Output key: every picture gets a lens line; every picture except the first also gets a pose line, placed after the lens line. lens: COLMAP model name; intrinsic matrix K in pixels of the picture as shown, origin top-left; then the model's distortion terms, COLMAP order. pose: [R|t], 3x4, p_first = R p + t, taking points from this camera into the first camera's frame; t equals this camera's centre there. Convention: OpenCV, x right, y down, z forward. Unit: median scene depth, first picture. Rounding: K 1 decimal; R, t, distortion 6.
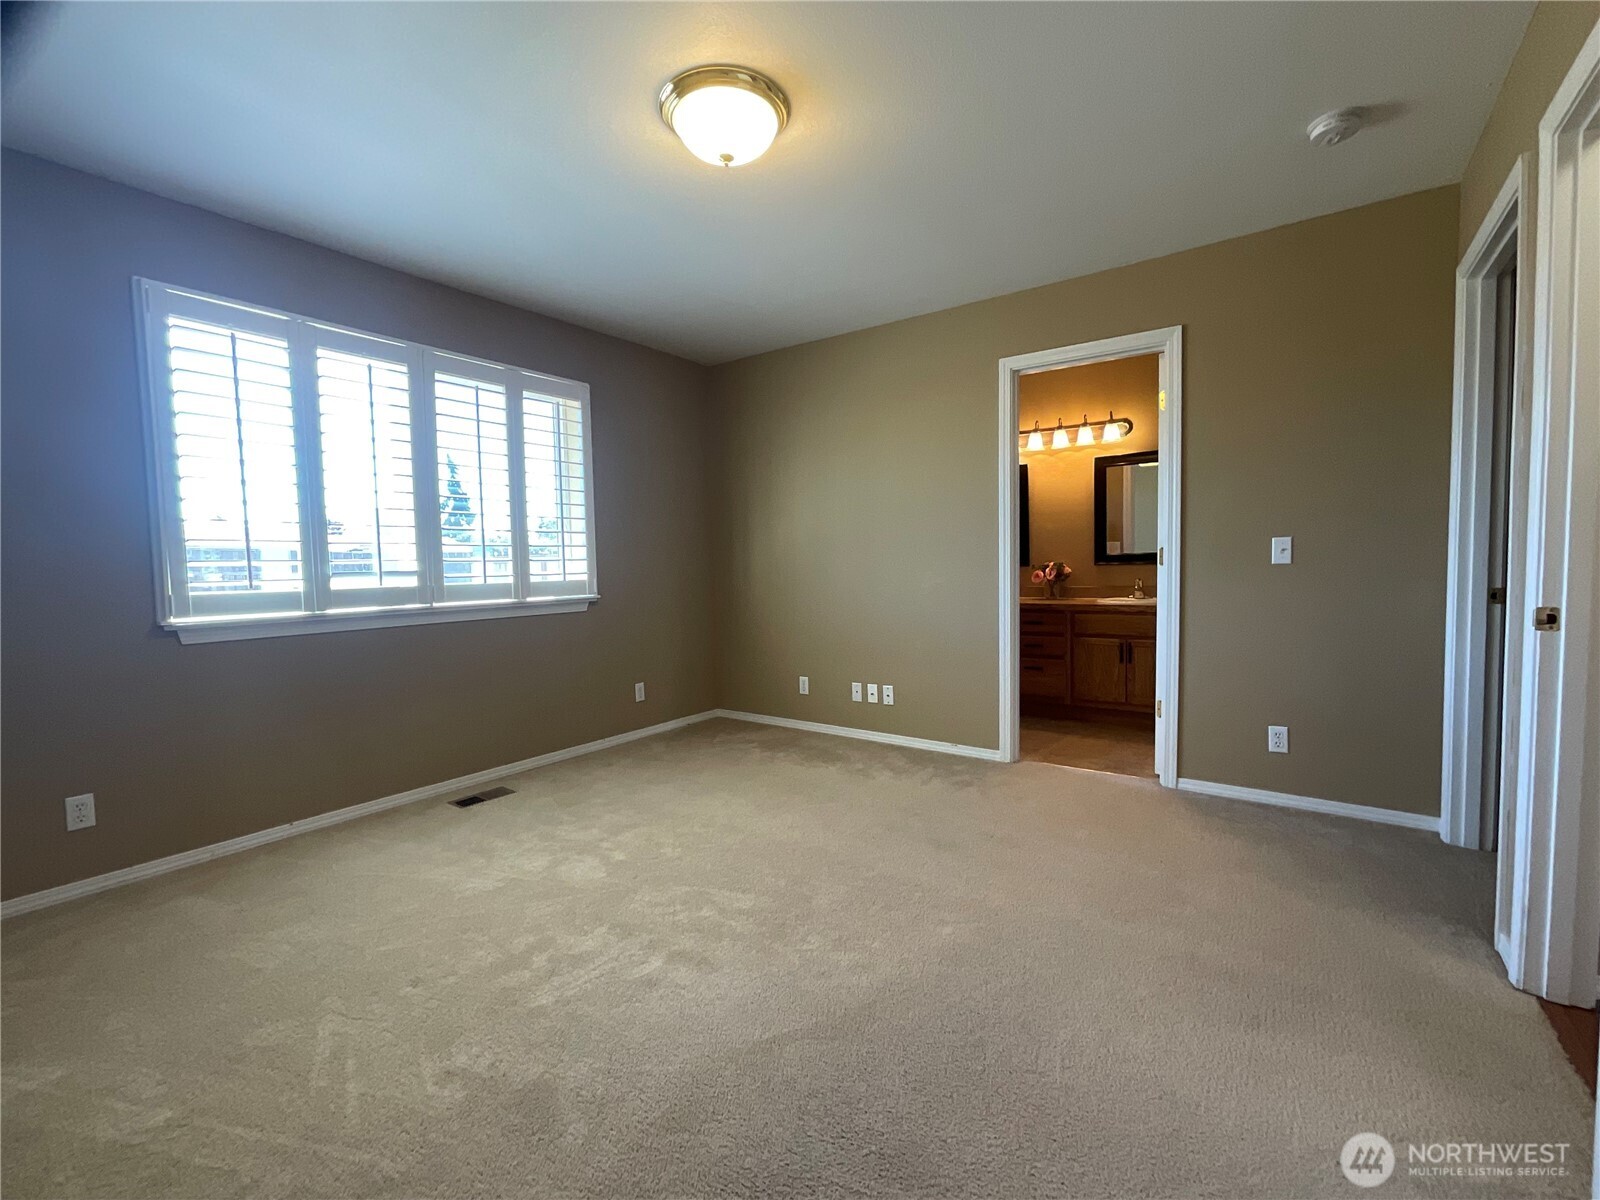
lens RADIAL K [[681.9, 0, 806.1], [0, 681.9, 597.8], [0, 0, 1]] dist [0.001188, -0.000697]
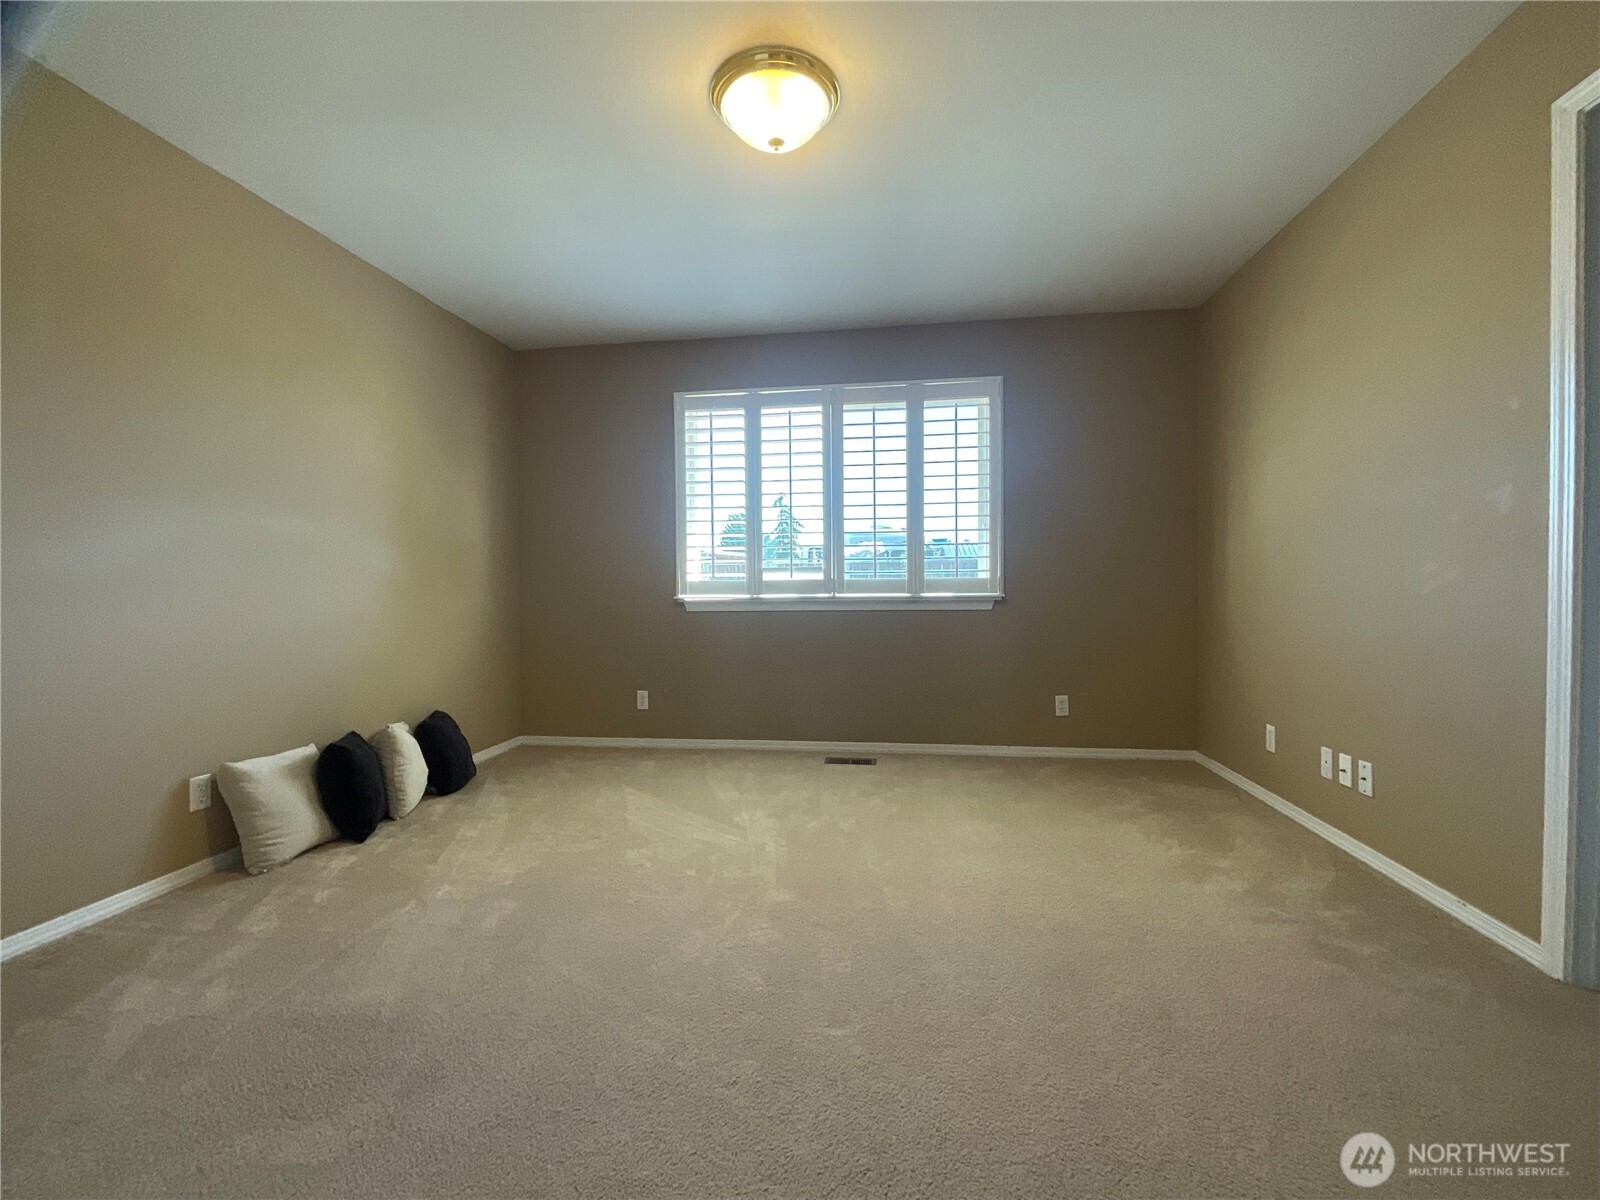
lens RADIAL K [[681.9, 0, 813.5], [0, 681.9, 600.7], [0, 0, 1]] dist [0.001188, -0.000697]
pose [[0.467101, 0.028313, -0.883751, 0.463222], [-0.046230, 0.998902, 0.007567, 0.011434], [0.882995, 0.037321, 0.467897, 0.352172]]
